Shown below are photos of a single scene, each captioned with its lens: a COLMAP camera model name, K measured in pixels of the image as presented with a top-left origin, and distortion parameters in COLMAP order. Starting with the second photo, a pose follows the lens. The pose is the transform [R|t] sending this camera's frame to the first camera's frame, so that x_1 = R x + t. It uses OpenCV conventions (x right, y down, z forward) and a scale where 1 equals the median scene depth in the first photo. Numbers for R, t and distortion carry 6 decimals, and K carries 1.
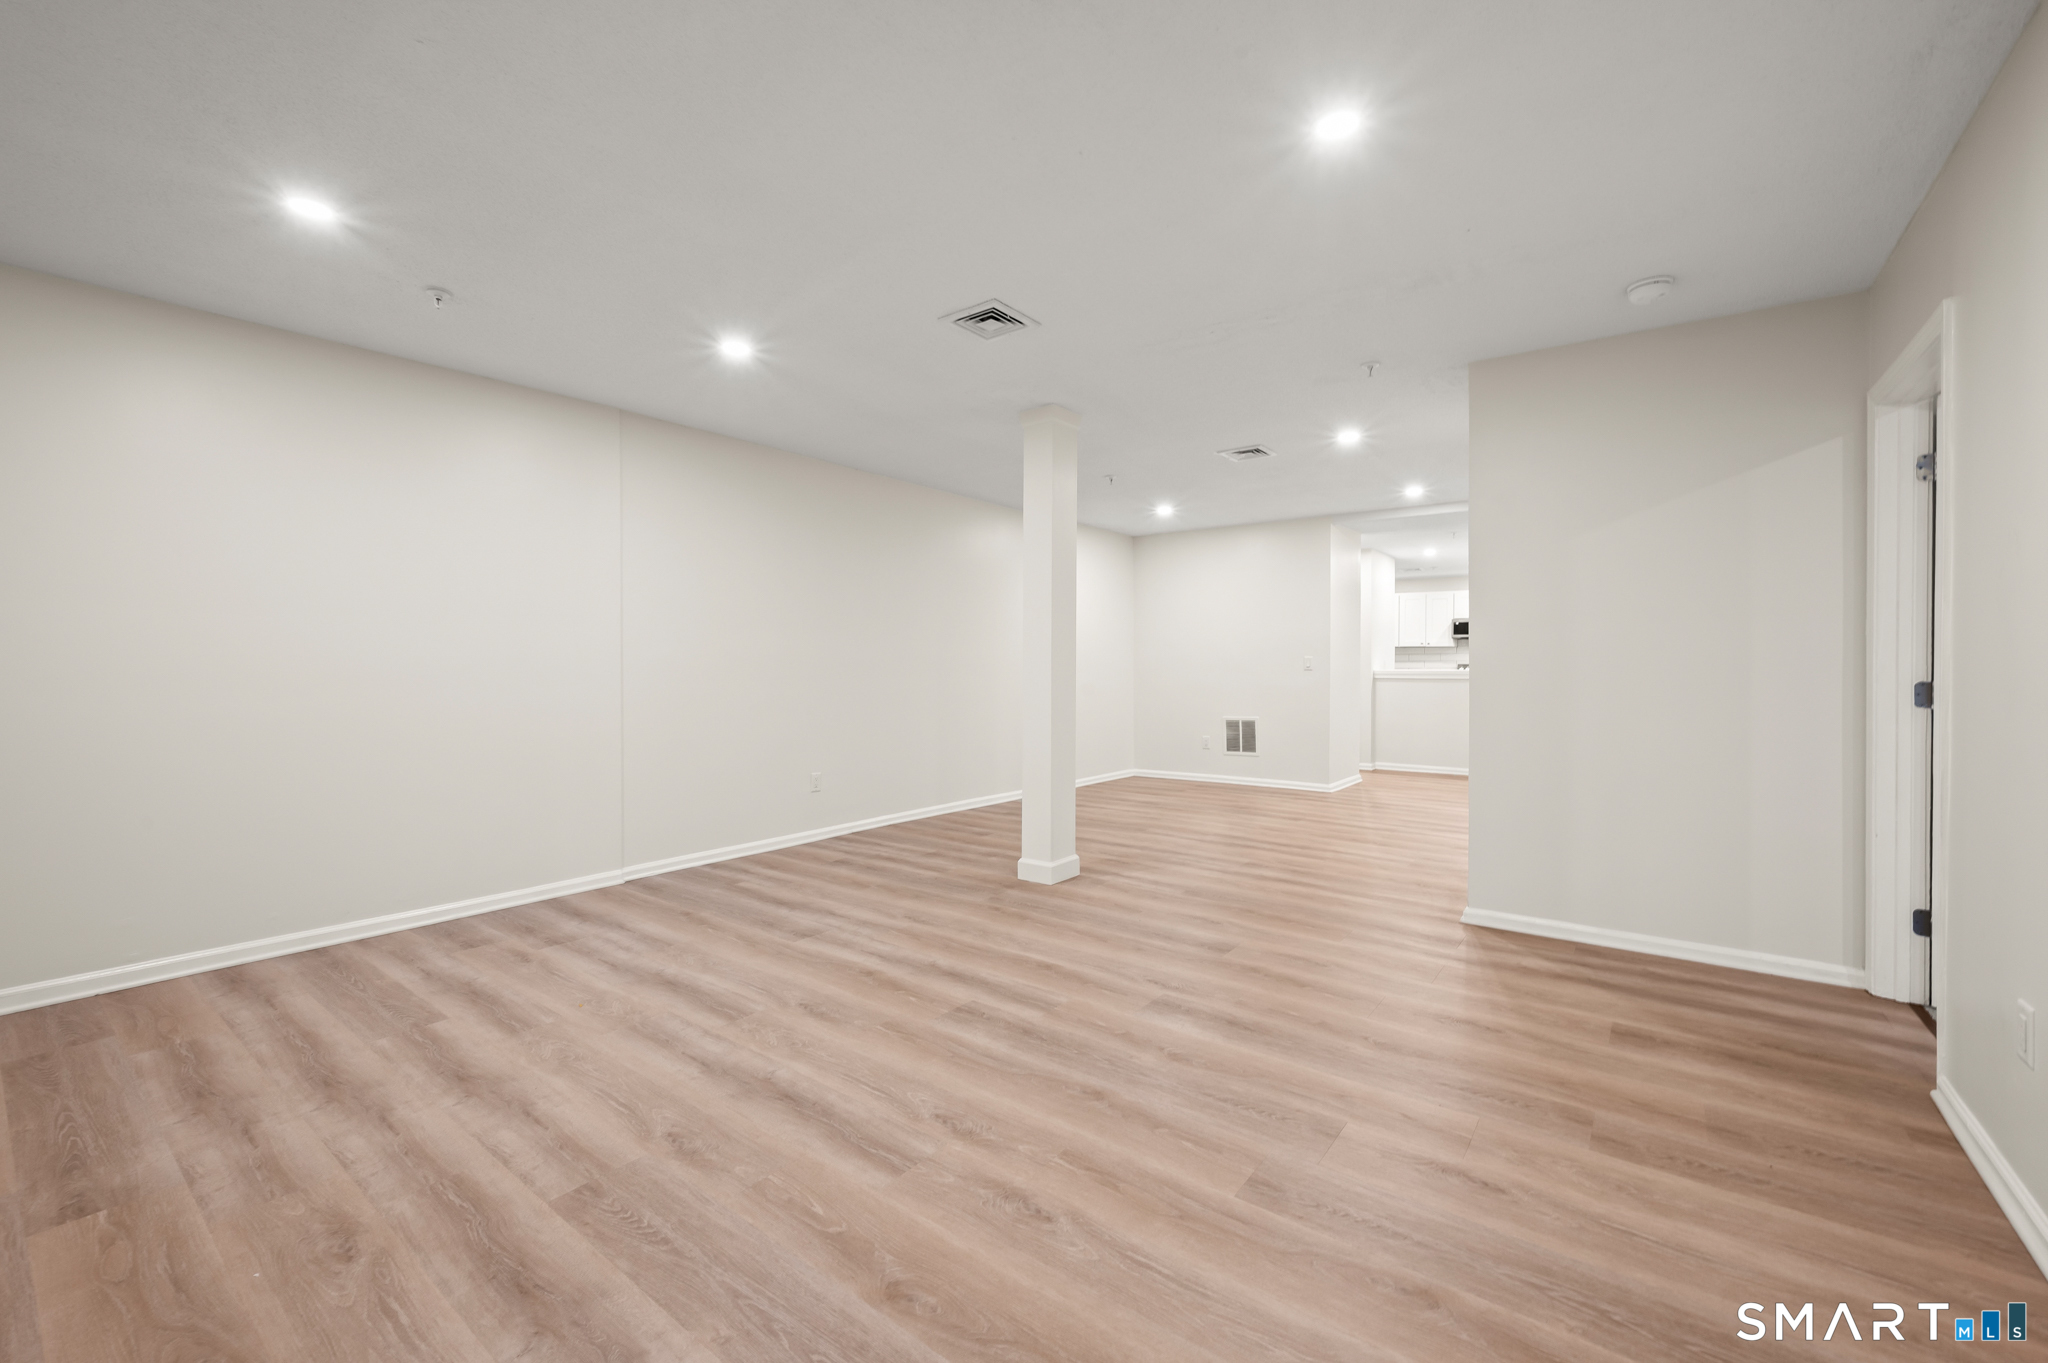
lens RADIAL K [[820.0, 0, 1027.2], [0, 820.0, 669.9], [0, 0, 1]] dist [-0.001124, 0.000771]
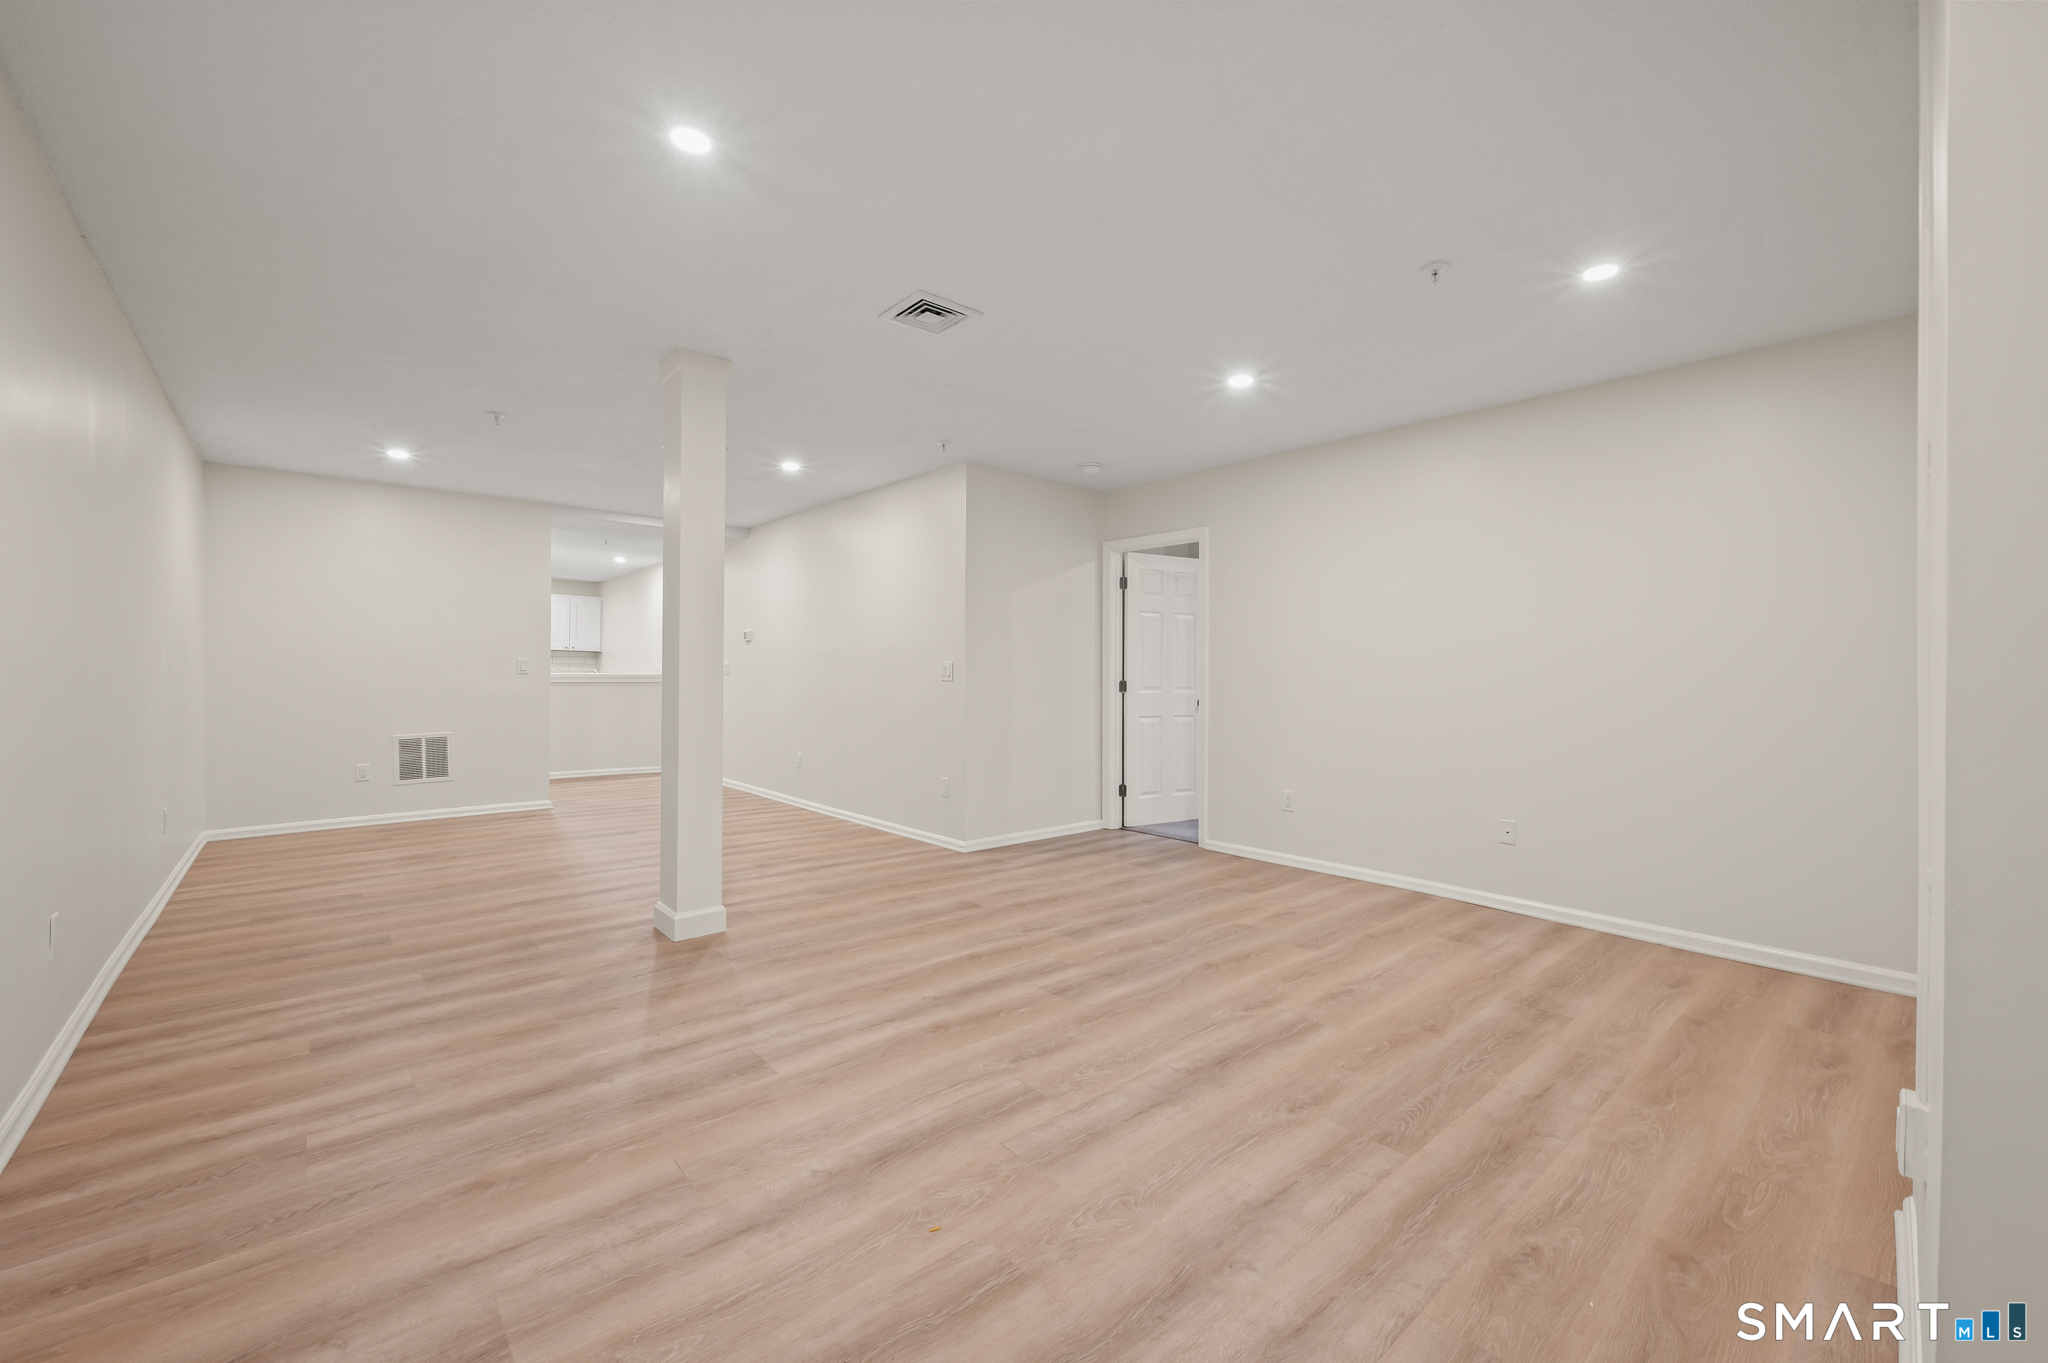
lens RADIAL K [[820.0, 0, 1027.2], [0, 820.0, 669.9], [0, 0, 1]] dist [-0.001124, 0.000771]
pose [[0.207419, 0.004931, 0.978240, -1.158404], [-0.002252, 0.999987, -0.004563, -0.003709], [-0.978250, -0.001256, 0.207427, 0.829011]]
